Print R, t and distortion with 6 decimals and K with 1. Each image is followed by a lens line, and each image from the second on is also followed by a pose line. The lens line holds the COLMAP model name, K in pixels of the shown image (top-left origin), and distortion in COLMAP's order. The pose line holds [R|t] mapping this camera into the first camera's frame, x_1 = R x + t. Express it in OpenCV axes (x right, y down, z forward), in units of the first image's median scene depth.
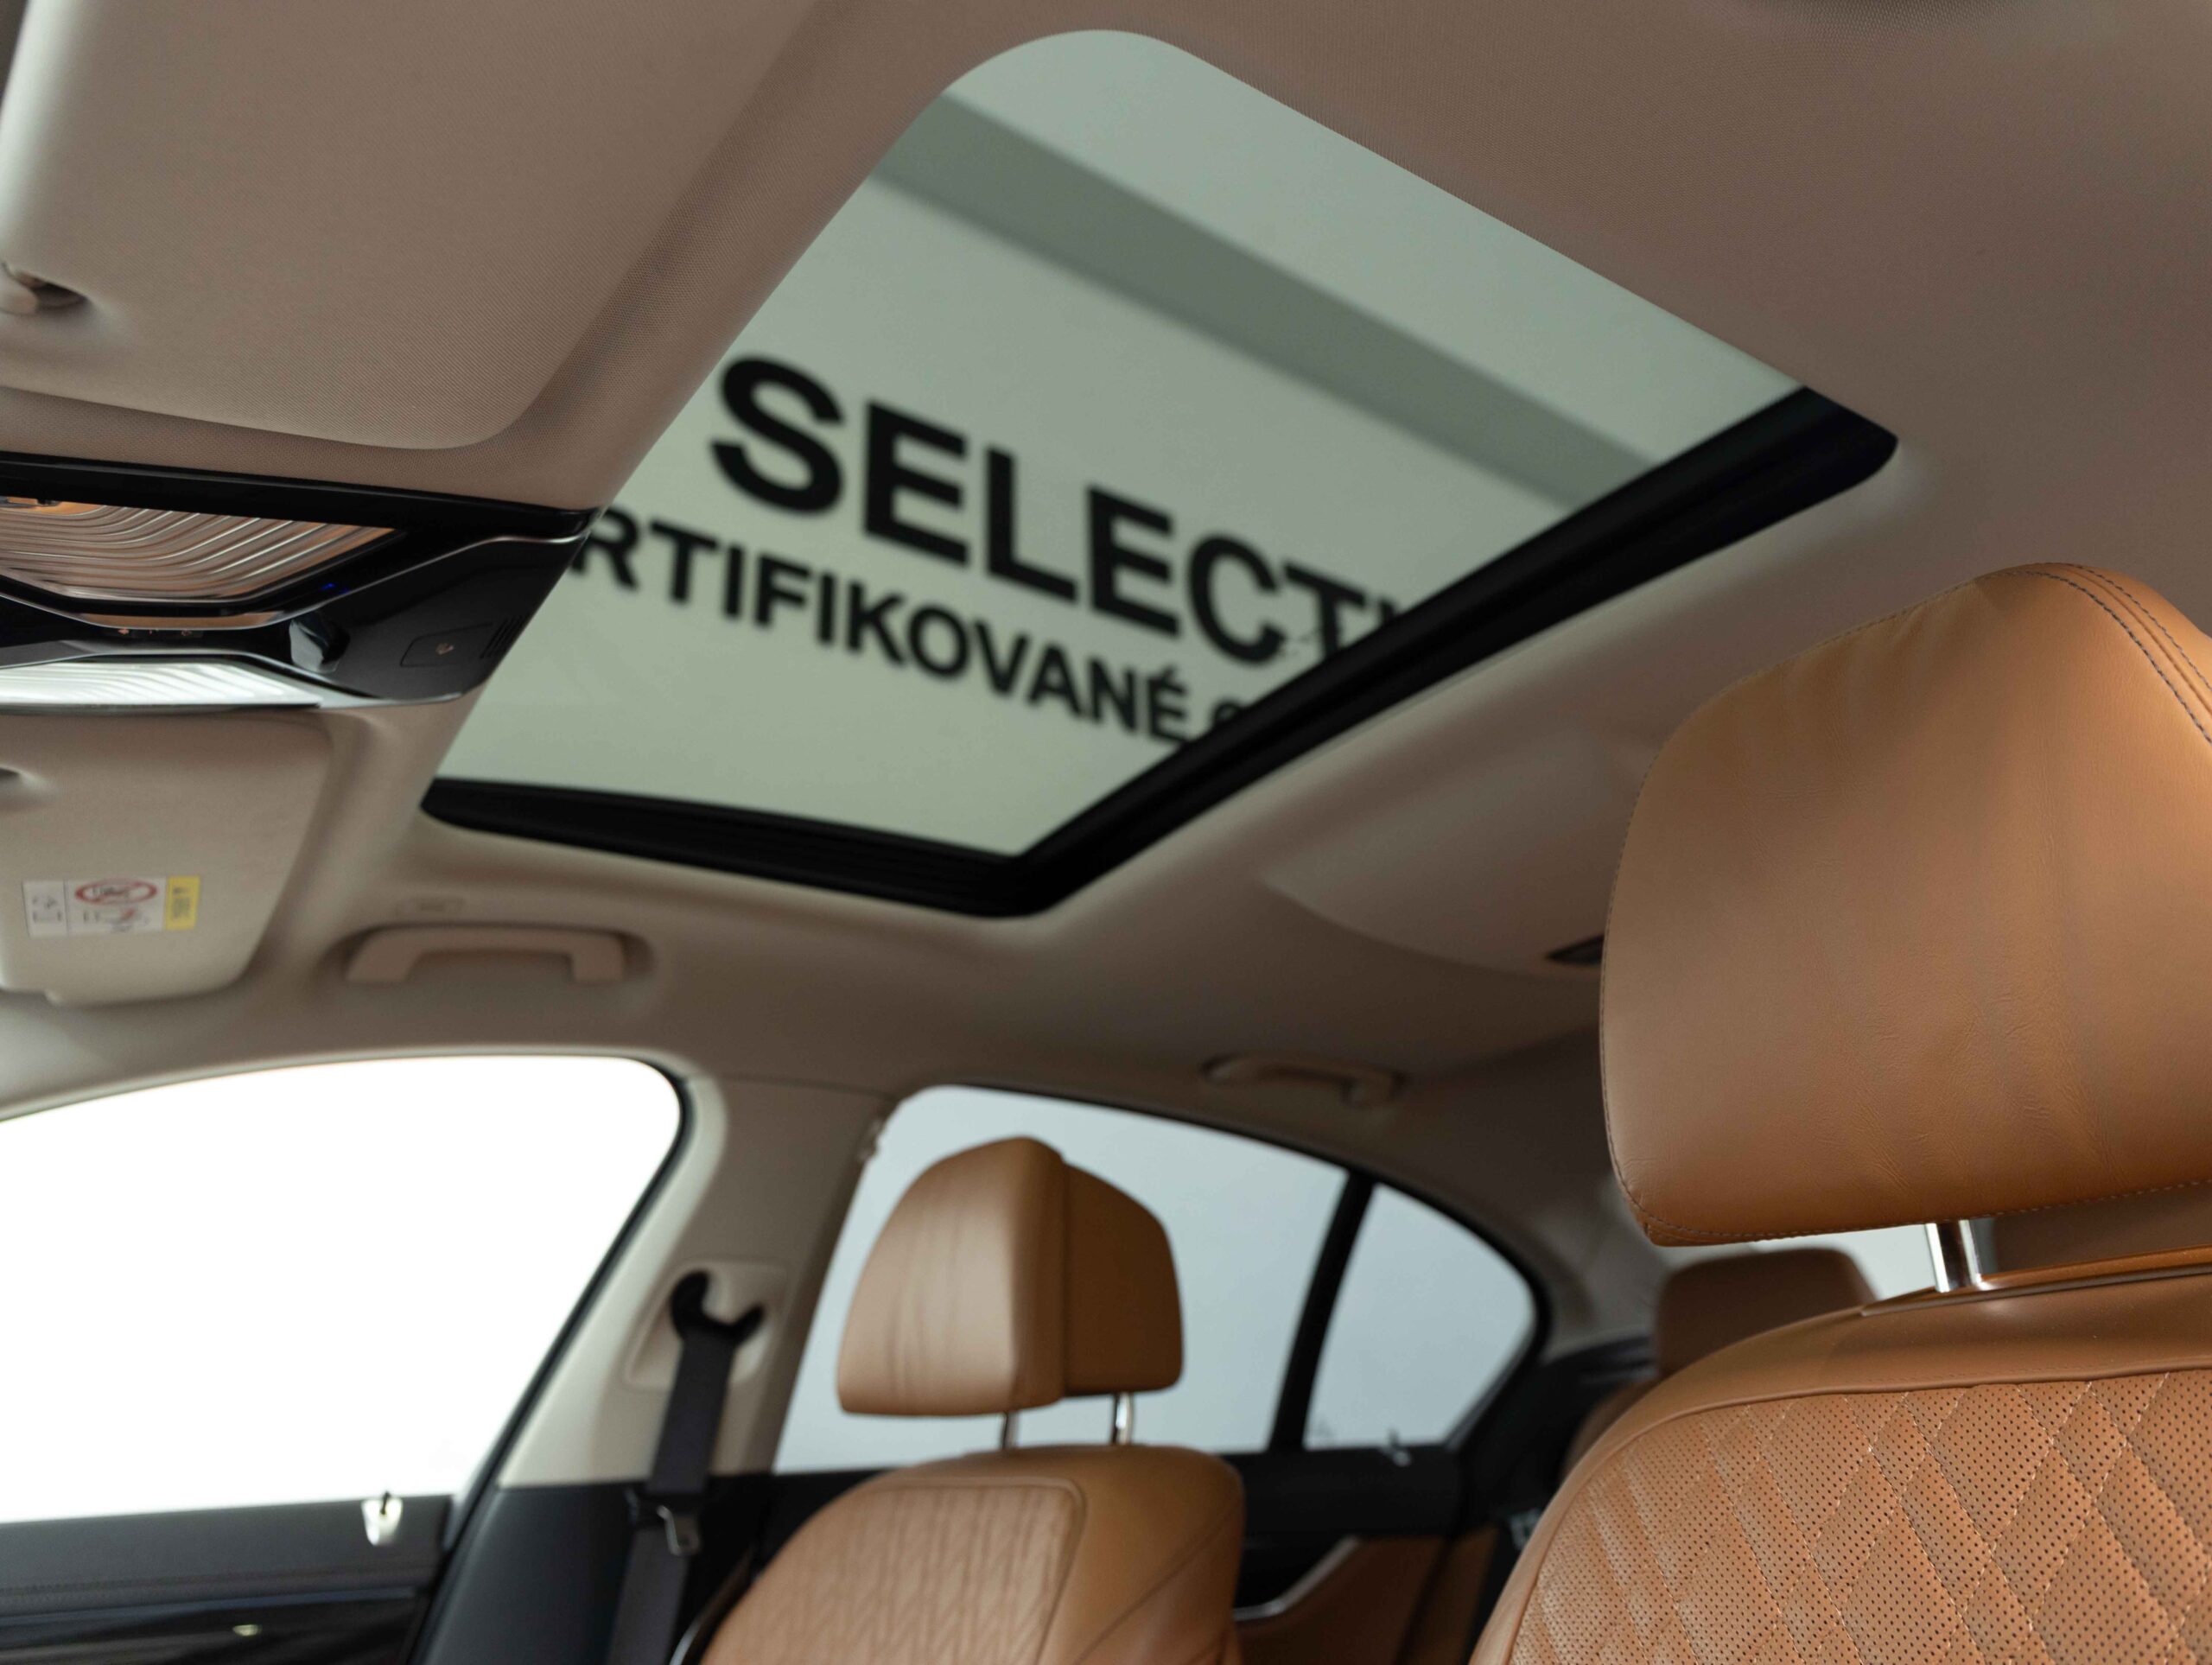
lens RADIAL K [[1625.8, 0, 1094.3], [0, 1625.8, 793.4], [0, 0, 1]] dist [0.011164, 0.005065]
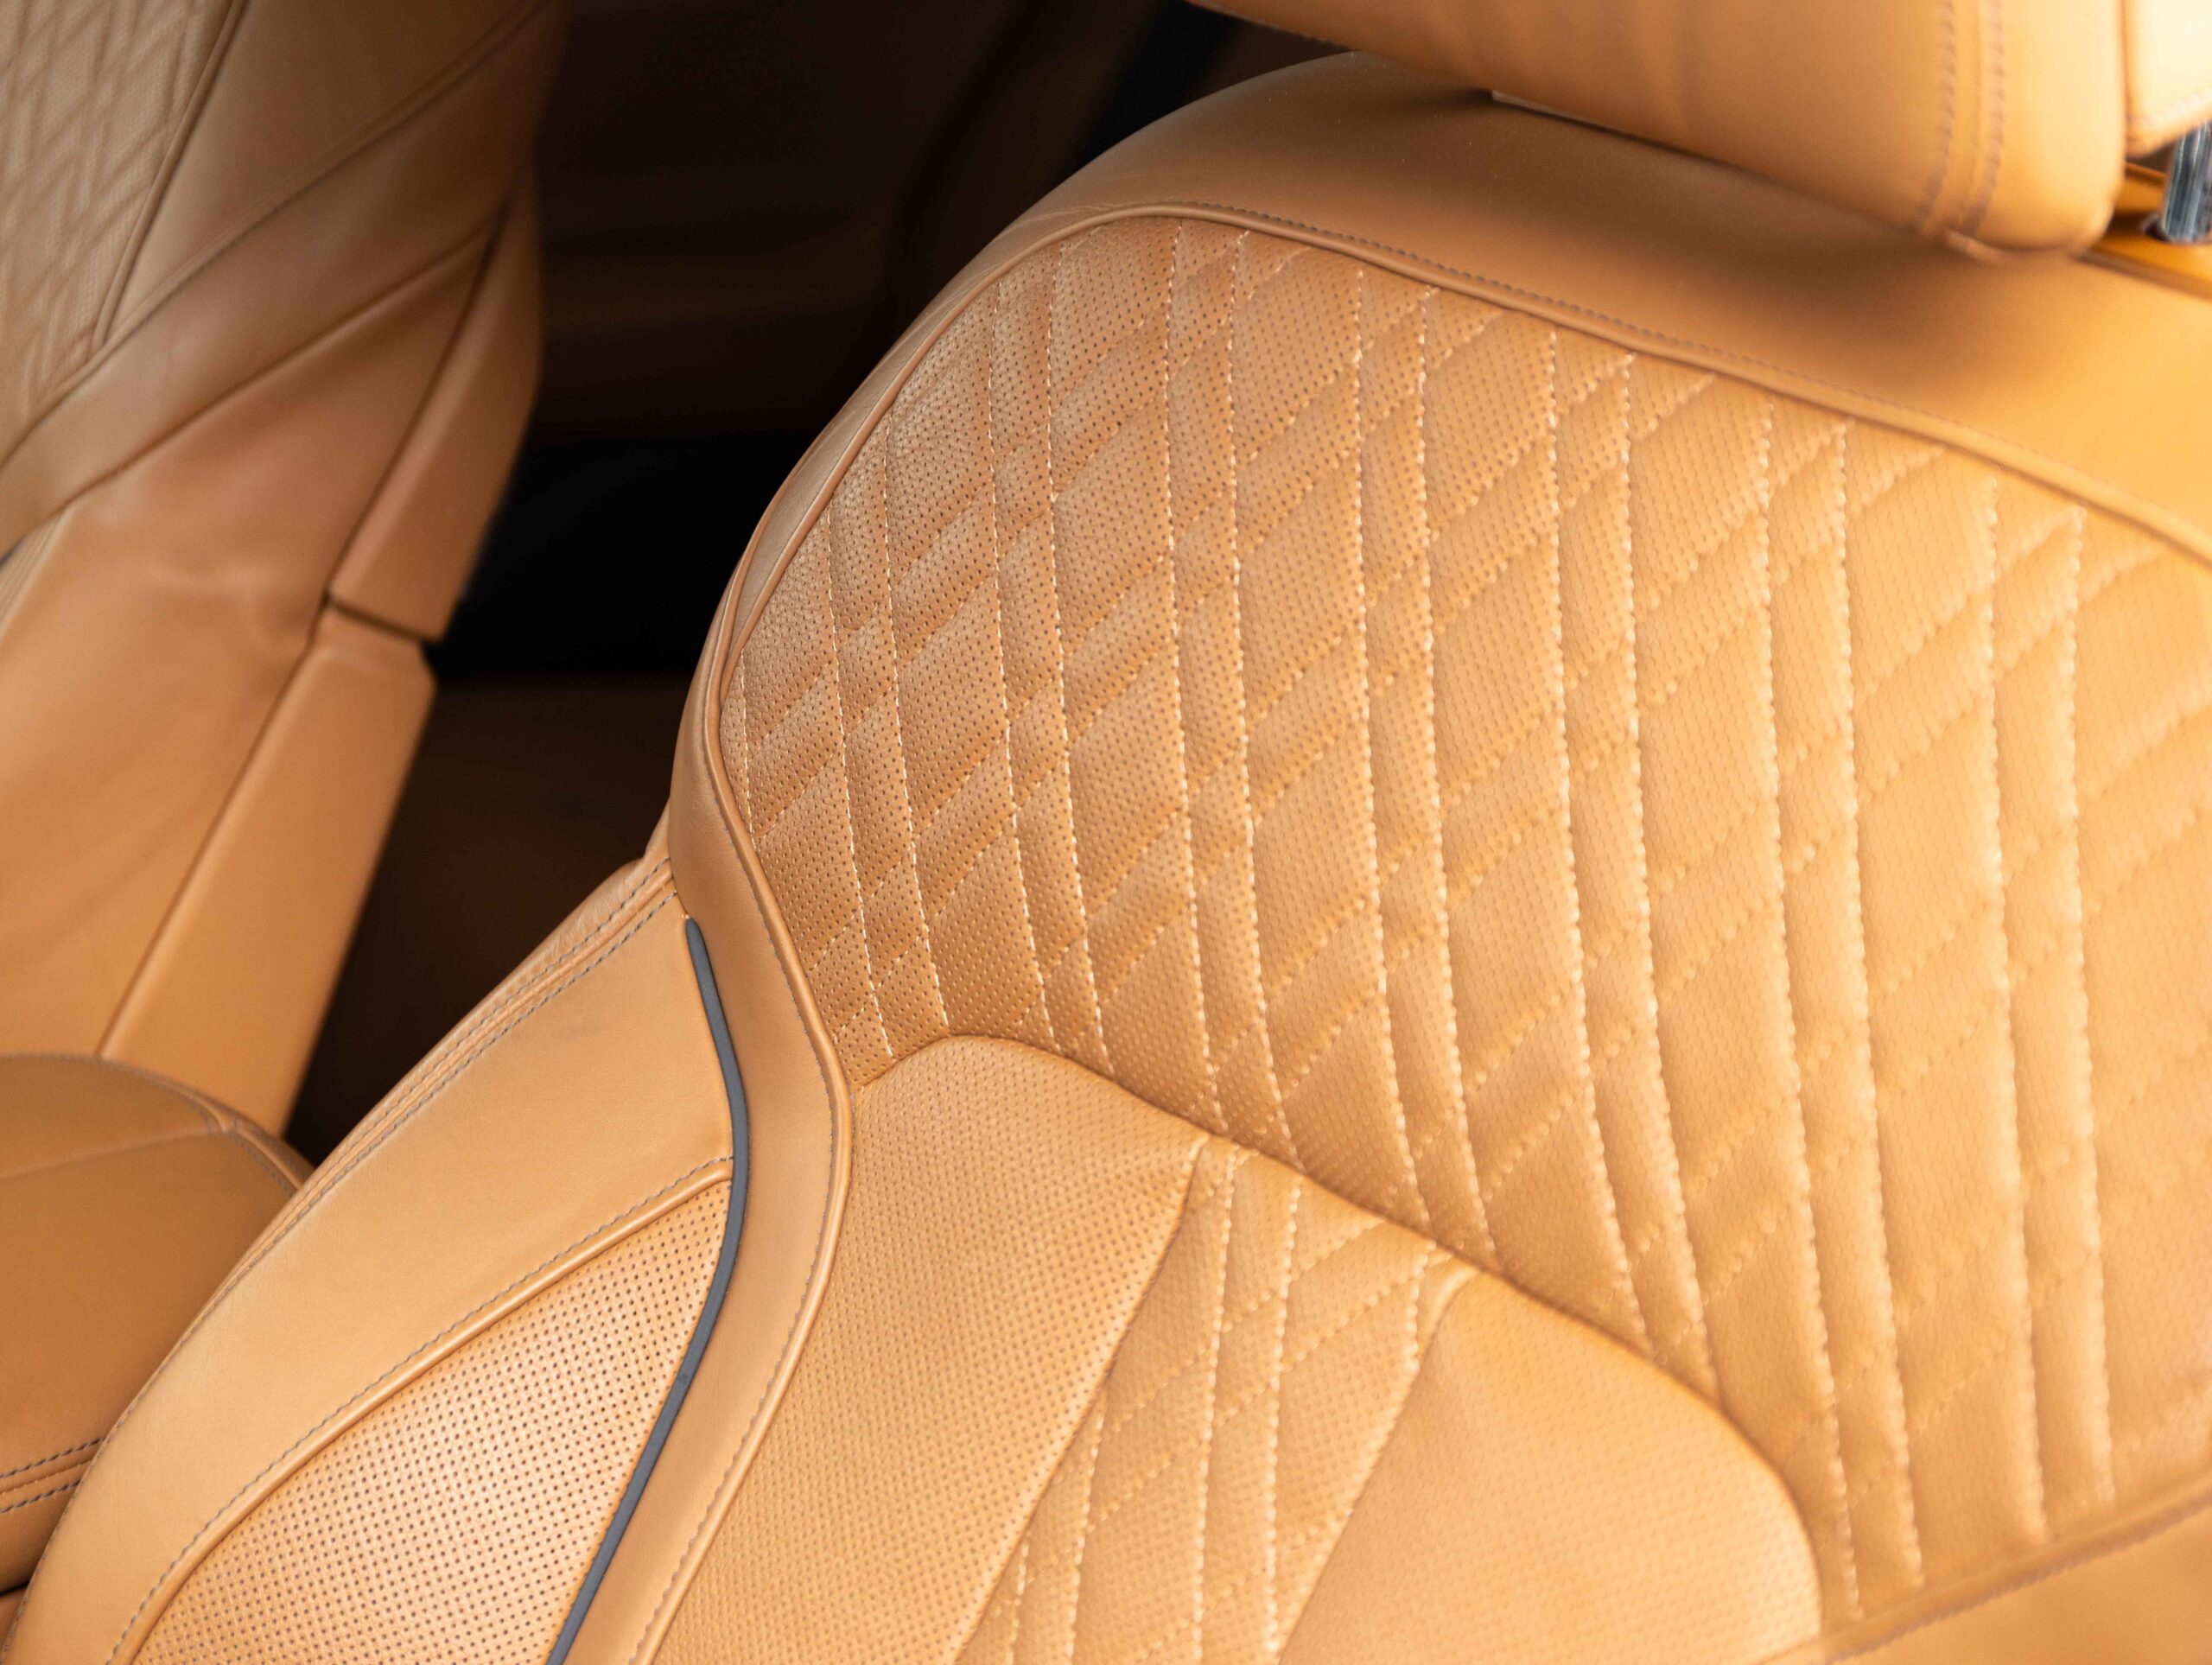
lens RADIAL K [[4734.3, 0, 1106.0], [0, 4734.3, 832.5], [0, 0, 1]] dist [-0.039888, 0.227675]
pose [[0.985599, 0.079126, 0.149445, 0.045934], [-0.159133, 0.732936, 0.661424, -0.312939], [-0.057197, -0.675680, 0.734972, -0.234497]]
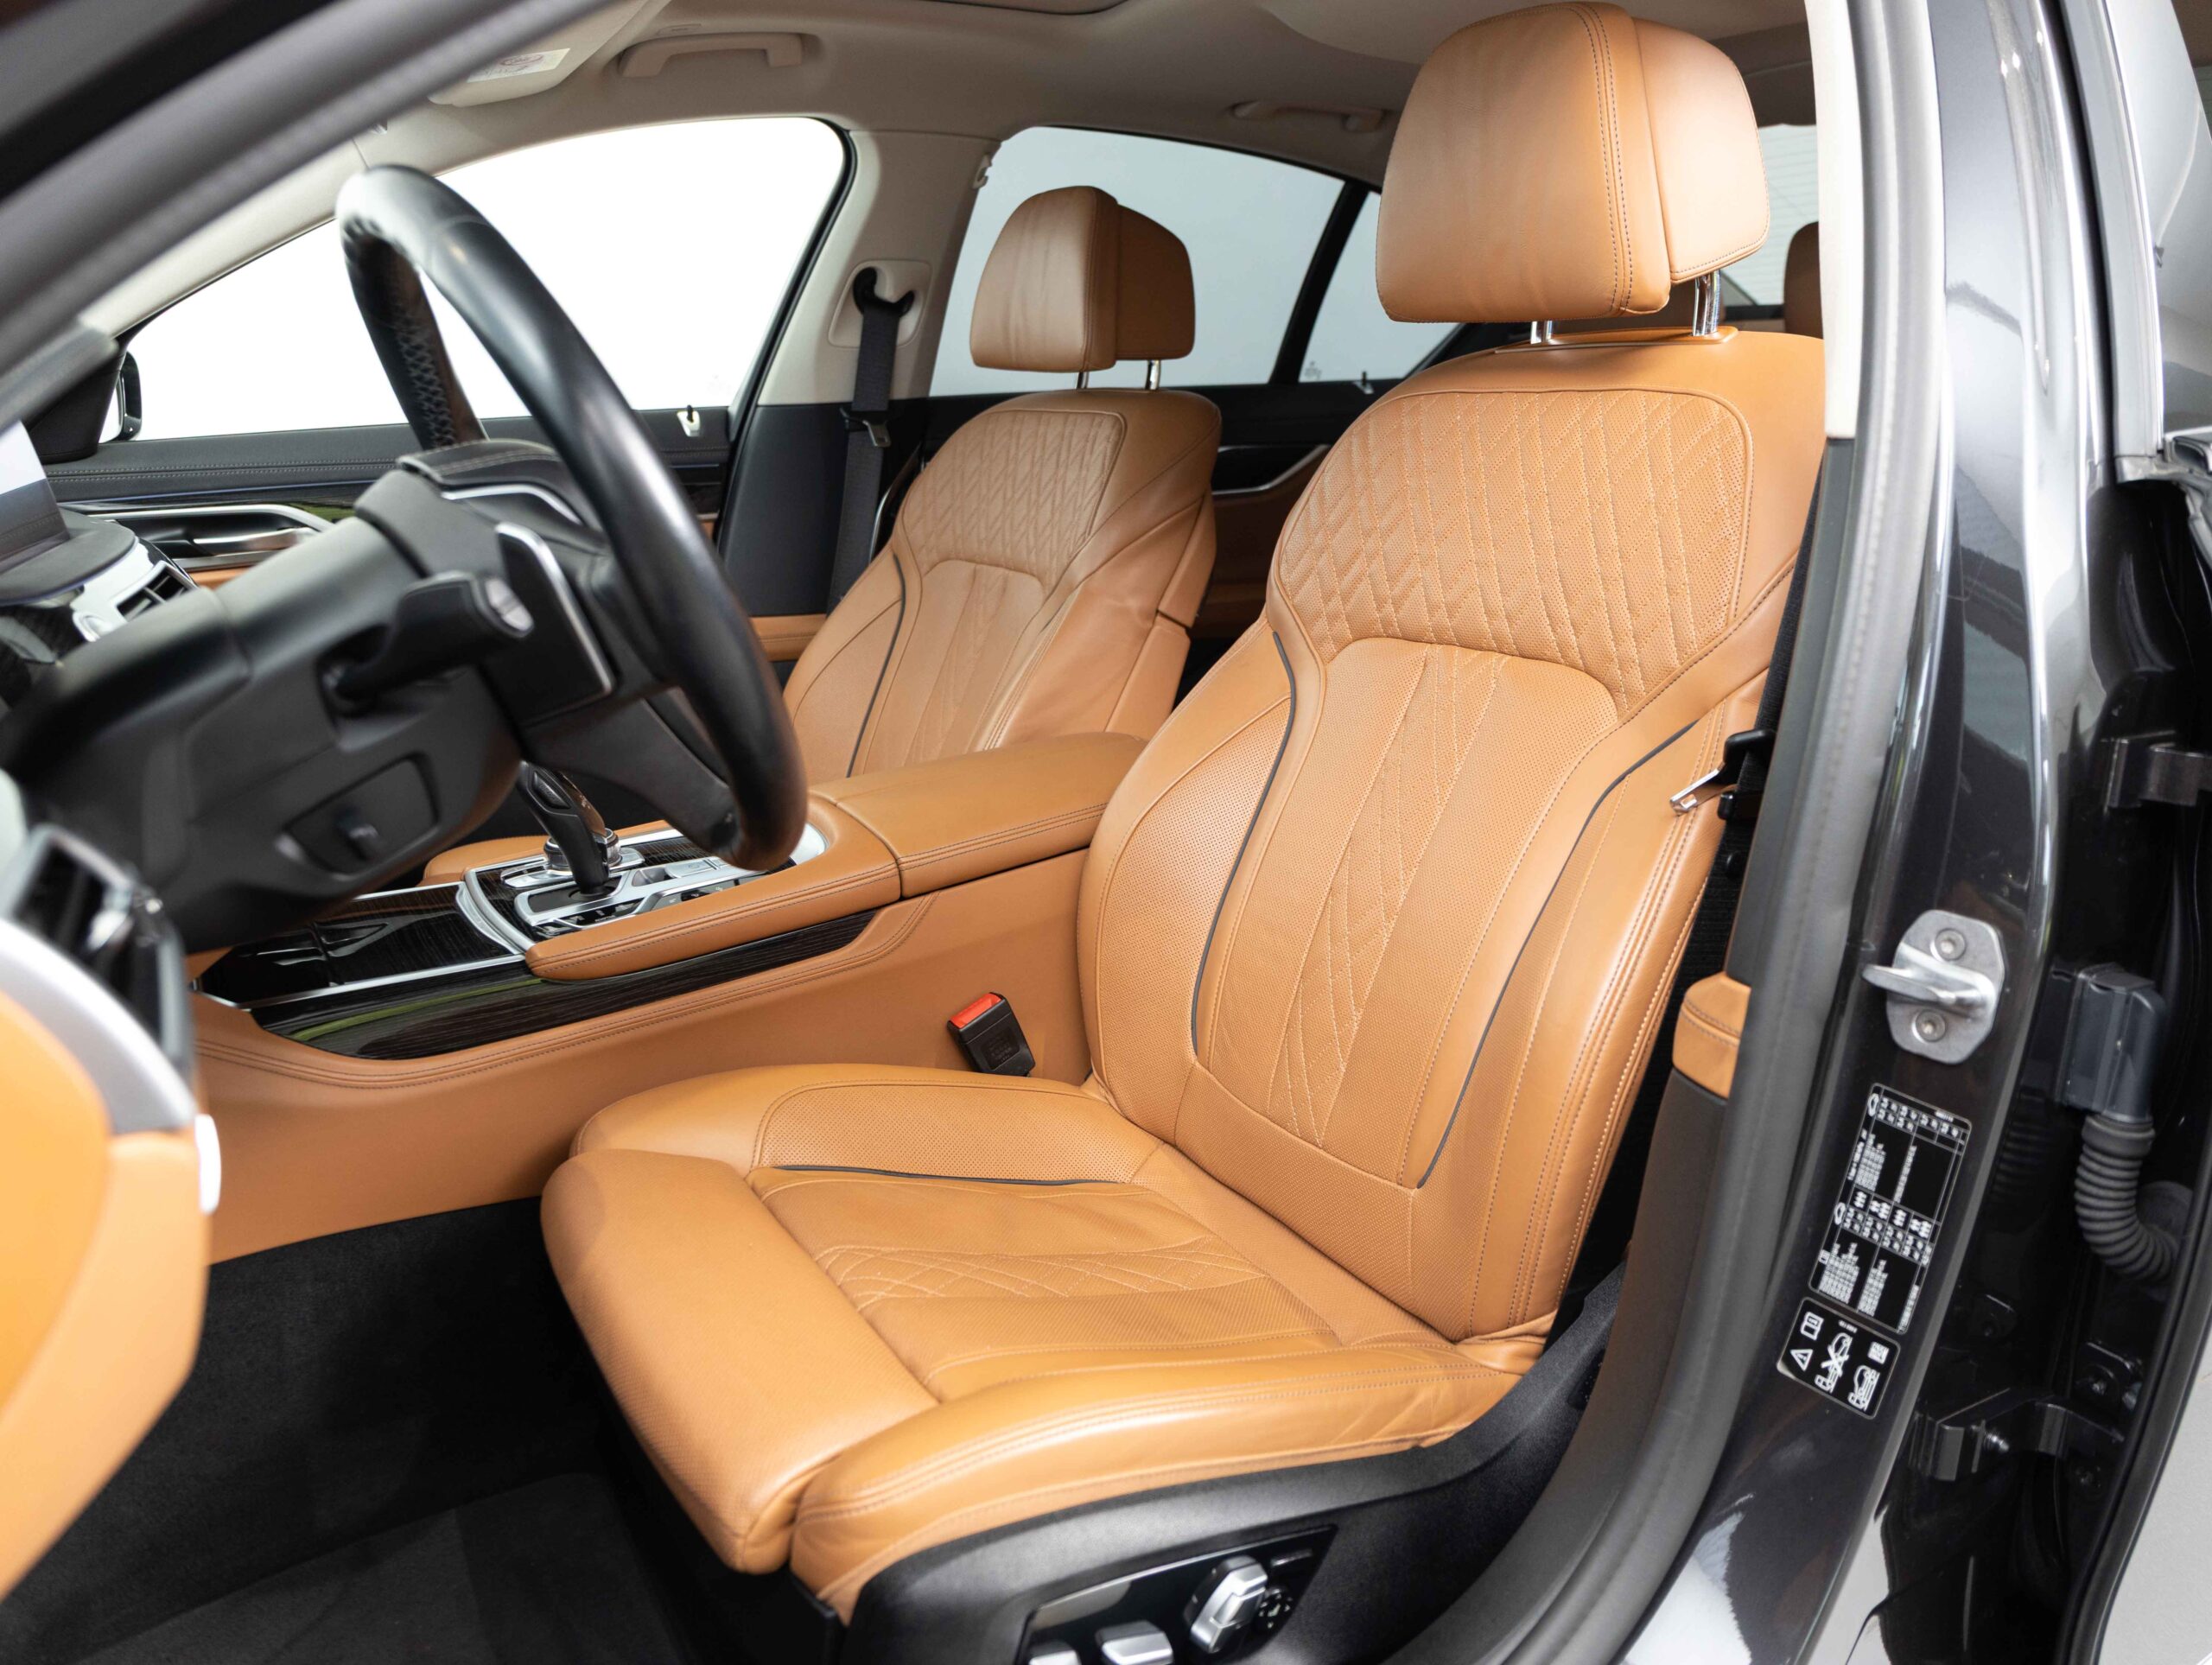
lens RADIAL K [[1699.2, 0, 1106.0], [0, 1699.2, 832.5], [0, 0, 1]] dist [0.006623, -0.045907]
pose [[0.999065, 0.024548, -0.035581, 0.037764], [0.002448, 0.789663, 0.613536, -0.259766], [0.043158, -0.613050, 0.788865, -0.541610]]
